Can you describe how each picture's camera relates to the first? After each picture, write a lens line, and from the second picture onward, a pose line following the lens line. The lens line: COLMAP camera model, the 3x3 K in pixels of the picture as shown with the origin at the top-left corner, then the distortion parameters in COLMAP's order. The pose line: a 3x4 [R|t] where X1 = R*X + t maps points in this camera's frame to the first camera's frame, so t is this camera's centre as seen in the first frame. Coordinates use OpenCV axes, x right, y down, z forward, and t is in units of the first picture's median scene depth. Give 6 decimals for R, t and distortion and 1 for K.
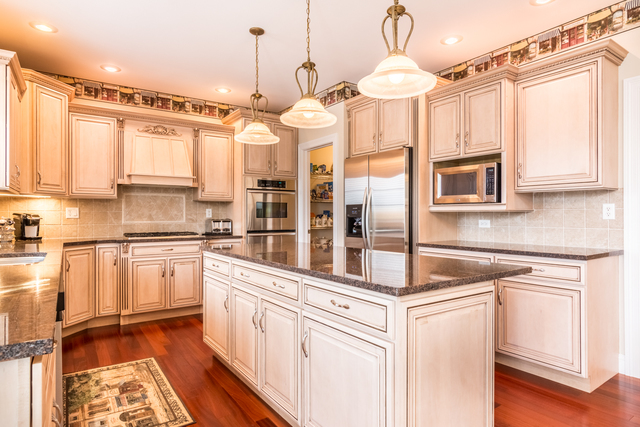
lens RADIAL K [[364.5, 0, 320.0], [0, 364.5, 213.5], [0, 0, 1]] dist [-0.035131, -0.000388]
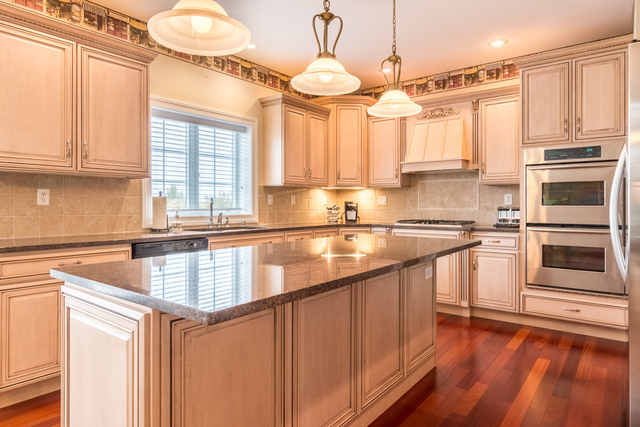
lens RADIAL K [[385.0, 0, 321.1], [0, 385.0, 203.6], [0, 0, 1]] dist [-0.026146, 0.002087]
pose [[0.287724, -0.001122, -0.957713, 0.413695], [0.008156, 0.999966, 0.001279, 0.004323], [0.957679, -0.008180, 0.287724, 0.390528]]
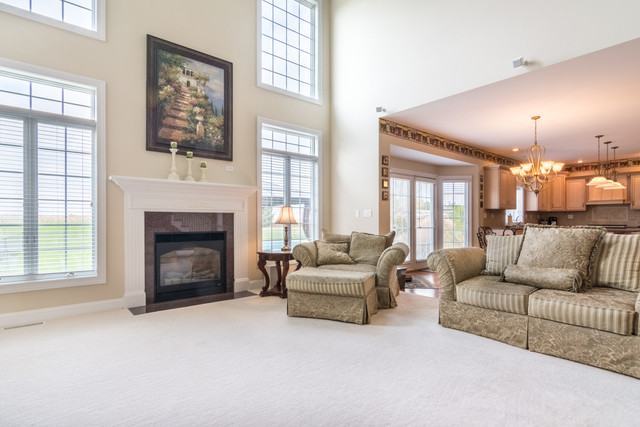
lens RADIAL K [[321.0, 0, 319.5], [0, 321.0, 221.6], [0, 0, 1]] dist [0.002501, 0.000730]
pose [[0.074600, 0.003688, -0.997207, 1.367621], [0.009791, 0.999942, 0.004431, 0.006410], [0.997165, -0.010094, 0.074560, -0.910420]]
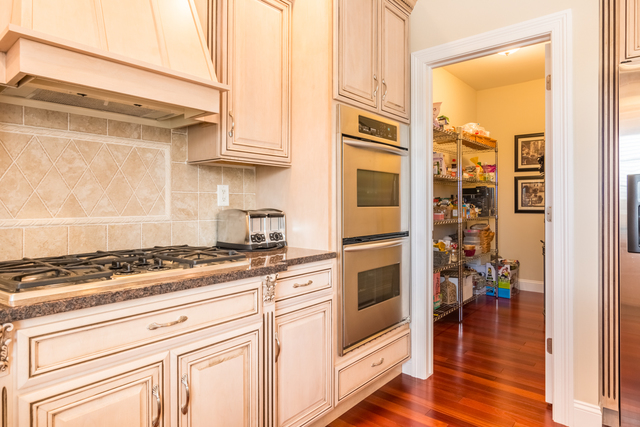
lens RADIAL K [[385.0, 0, 321.1], [0, 385.0, 203.6], [0, 0, 1]] dist [-0.026146, 0.002087]
pose [[0.968437, 0.000218, 0.249259, -0.331258], [-0.001201, 0.999992, 0.003792, 0.006963], [-0.249257, -0.003972, 0.968429, 0.597748]]
